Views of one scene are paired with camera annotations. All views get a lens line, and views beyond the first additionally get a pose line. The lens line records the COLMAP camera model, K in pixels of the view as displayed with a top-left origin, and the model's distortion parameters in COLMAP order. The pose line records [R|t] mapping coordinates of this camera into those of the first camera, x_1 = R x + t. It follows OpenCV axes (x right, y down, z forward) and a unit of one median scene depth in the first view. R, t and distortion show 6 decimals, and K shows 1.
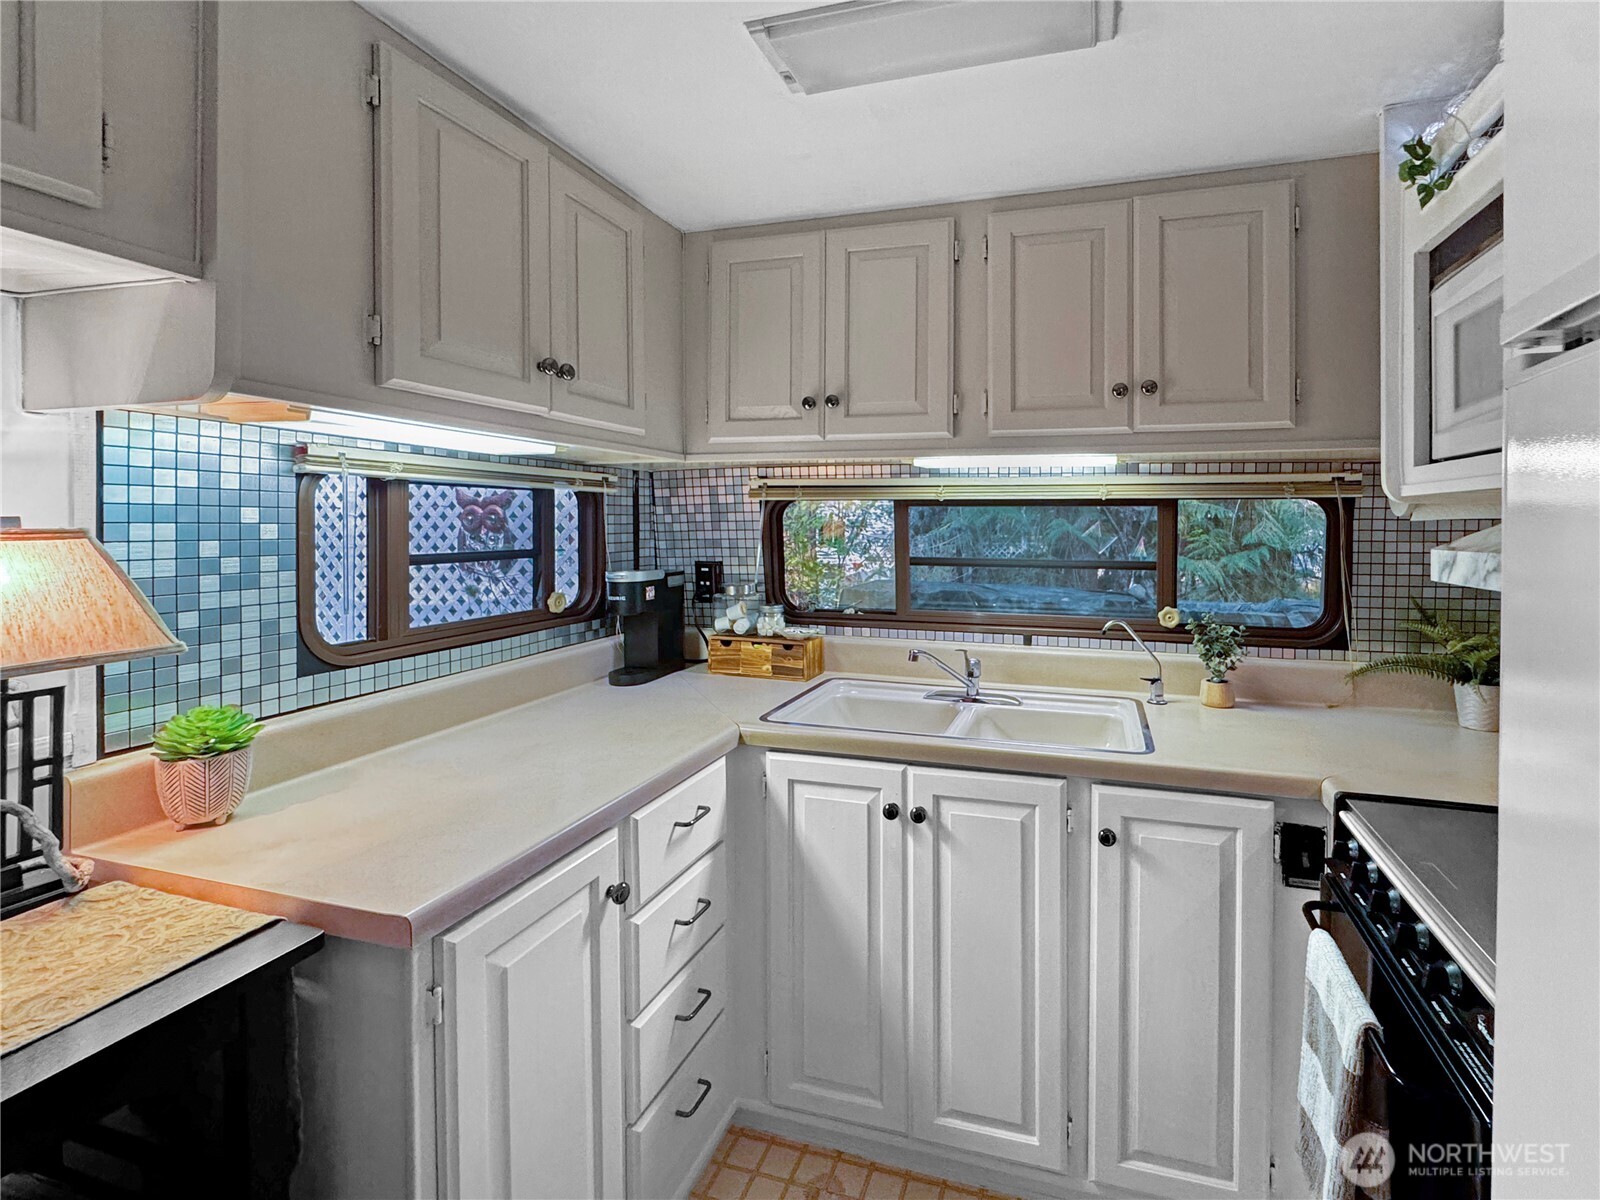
lens RADIAL K [[663.8, 0, 810.0], [0, 663.8, 517.0], [0, 0, 1]] dist [-0.001490, -0.000030]
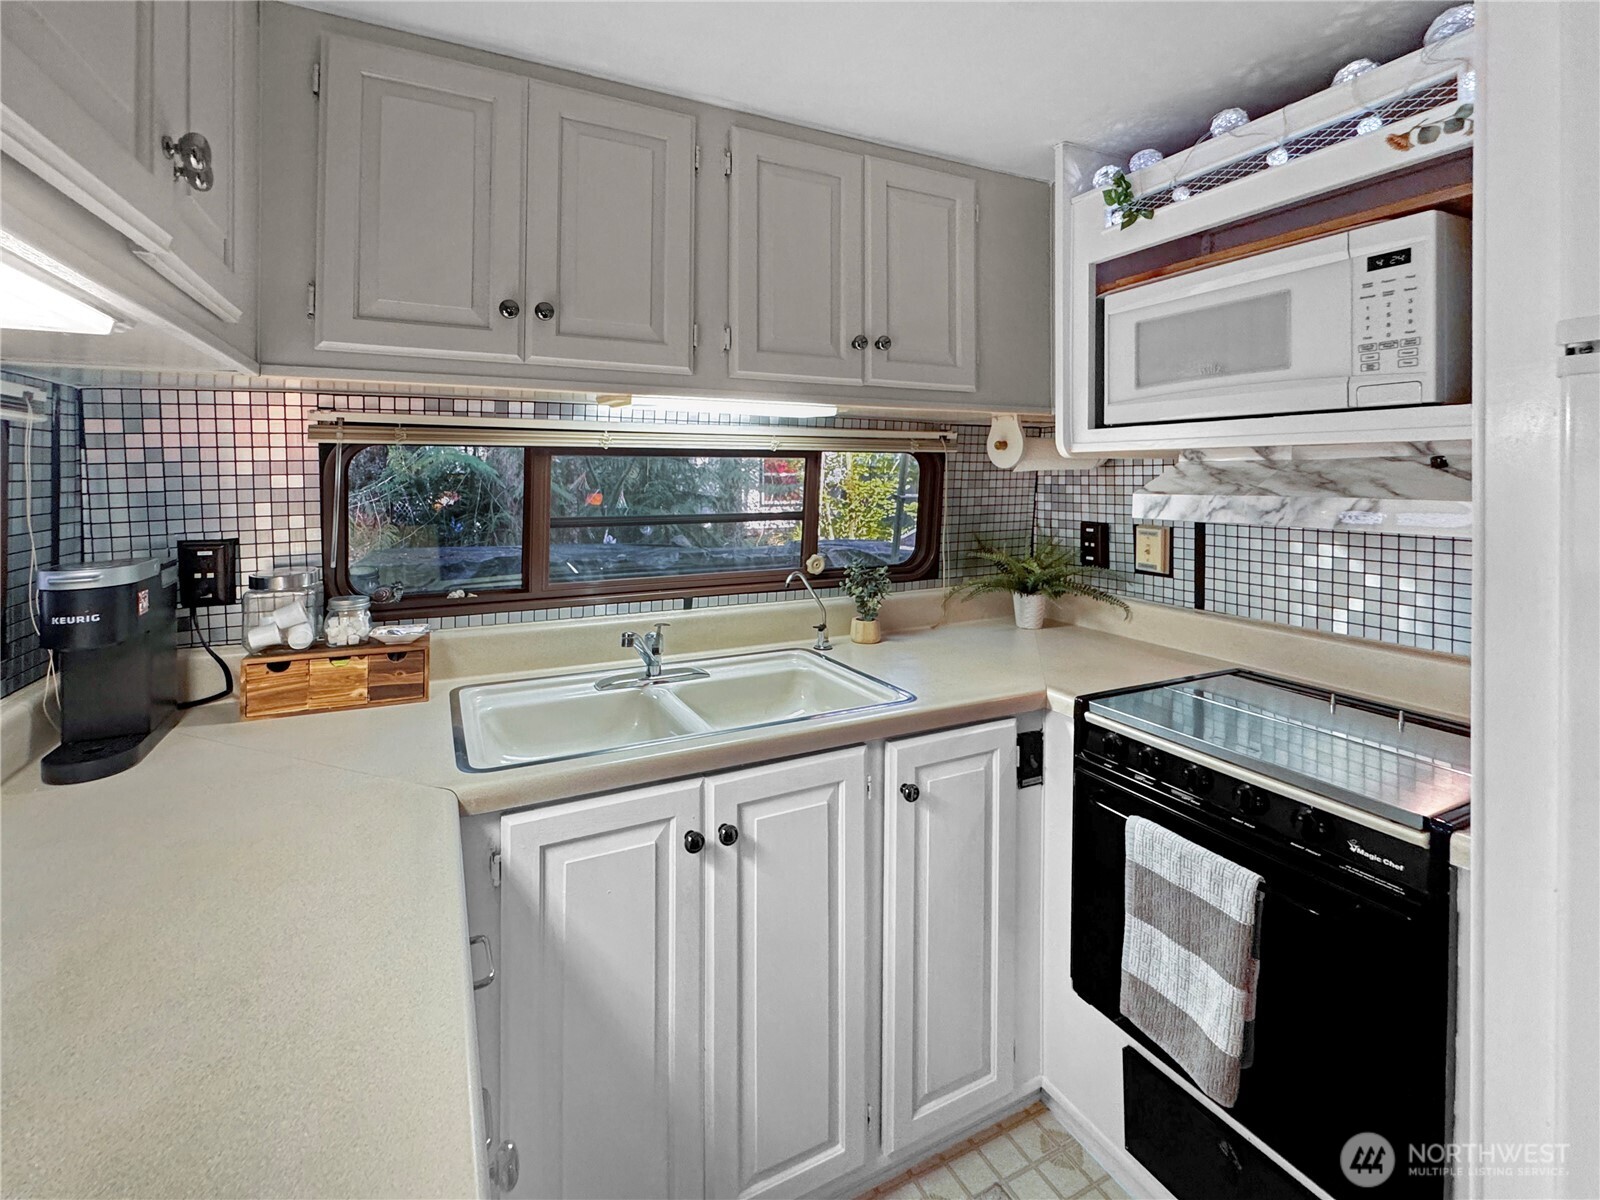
lens RADIAL K [[706.3, 0, 795.4], [0, 706.3, 465.4], [0, 0, 1]] dist [-0.010579, 0.000085]
pose [[0.752256, 0.003366, 0.658863, -0.238706], [-0.000848, 0.999991, -0.004142, -0.000407], [-0.658871, 0.002557, 0.752252, 0.203100]]
